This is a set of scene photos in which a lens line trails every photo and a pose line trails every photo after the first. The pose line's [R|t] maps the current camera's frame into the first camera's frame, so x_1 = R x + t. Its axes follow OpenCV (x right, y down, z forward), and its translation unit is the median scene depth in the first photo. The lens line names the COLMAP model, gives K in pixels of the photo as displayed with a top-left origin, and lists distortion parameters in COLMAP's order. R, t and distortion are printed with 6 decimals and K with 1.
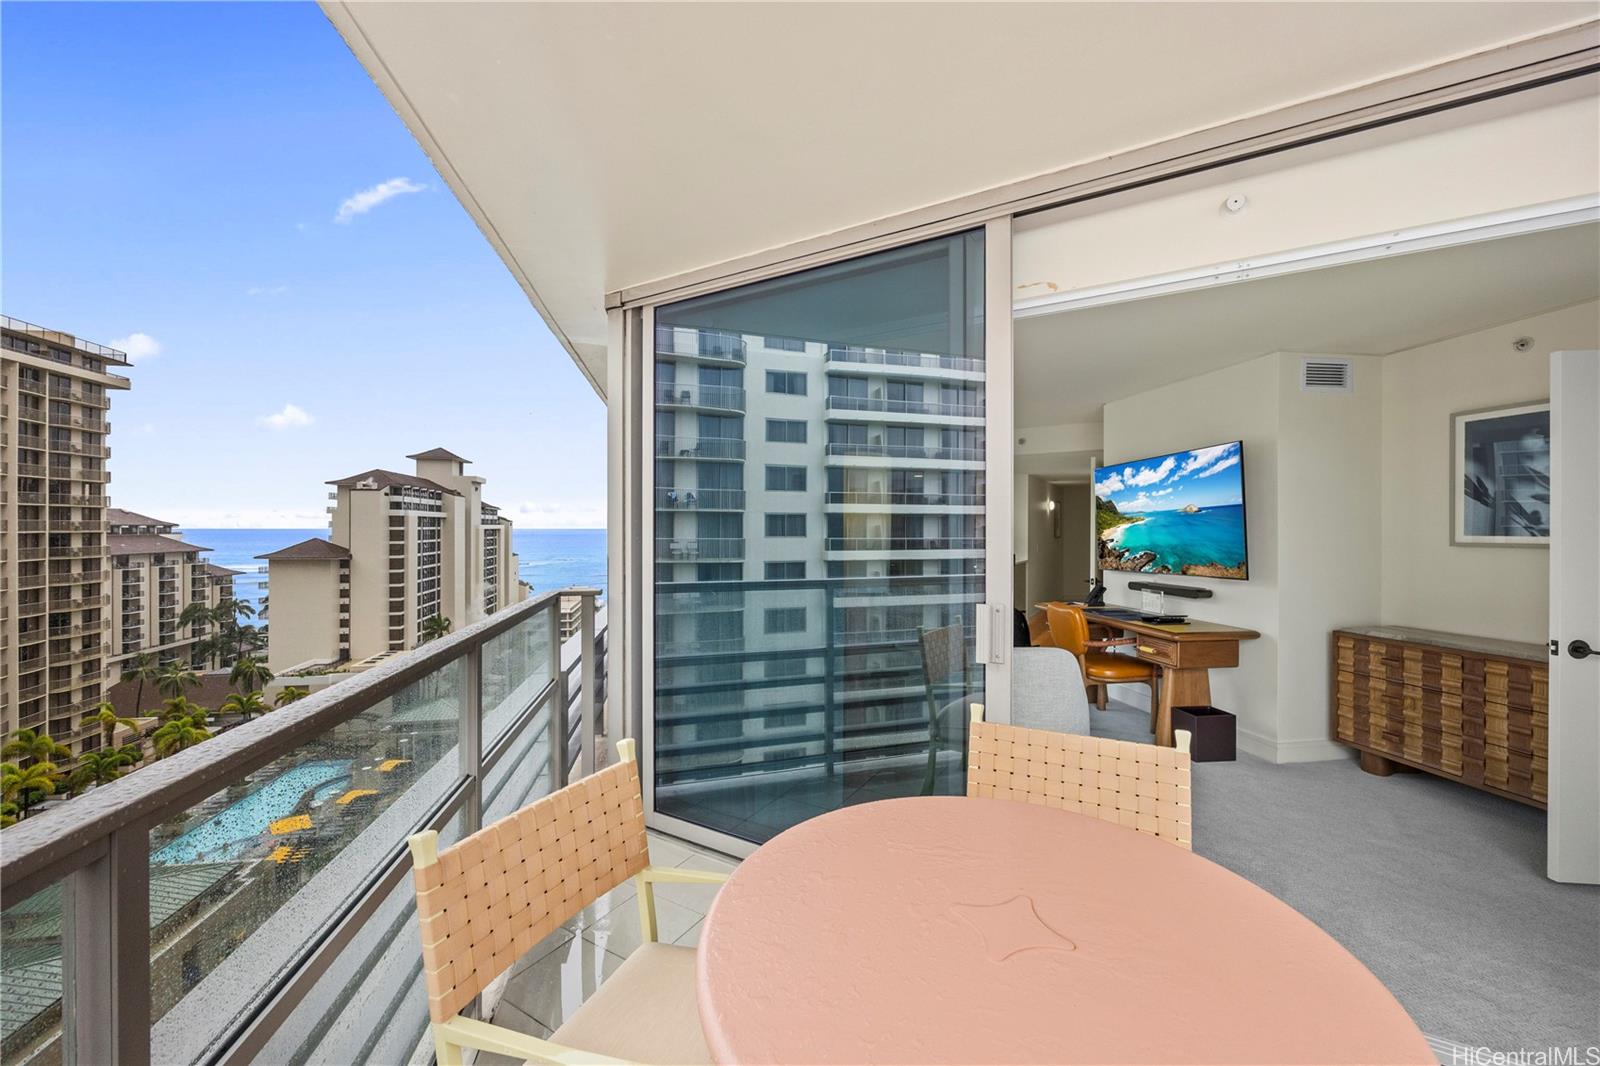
lens RADIAL K [[628.1, 0, 799.6], [0, 628.1, 531.4], [0, 0, 1]] dist [-0.000186, 0.000059]
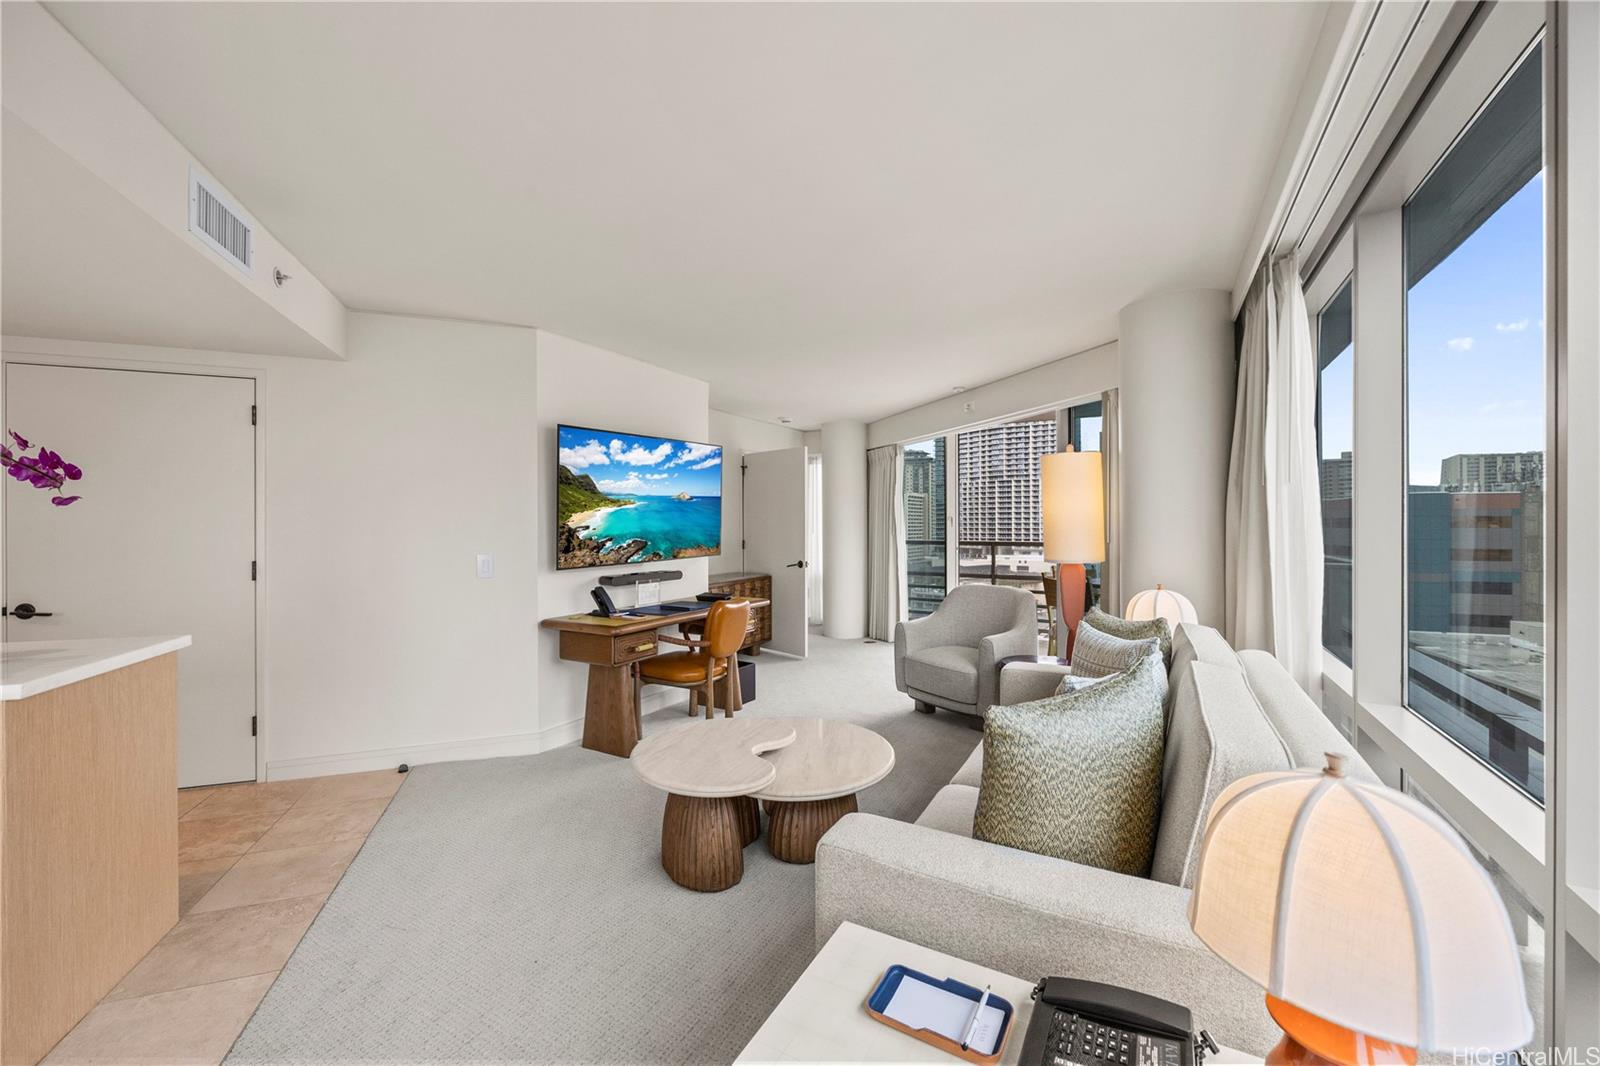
lens RADIAL K [[628.1, 0, 801.2], [0, 628.1, 530.7], [0, 0, 1]] dist [-0.000186, 0.000059]
pose [[-0.736530, -0.002453, 0.676401, -0.225586], [0.002078, 0.999980, 0.005890, 0.015066], [-0.676402, 0.005744, -0.736510, 1.489507]]
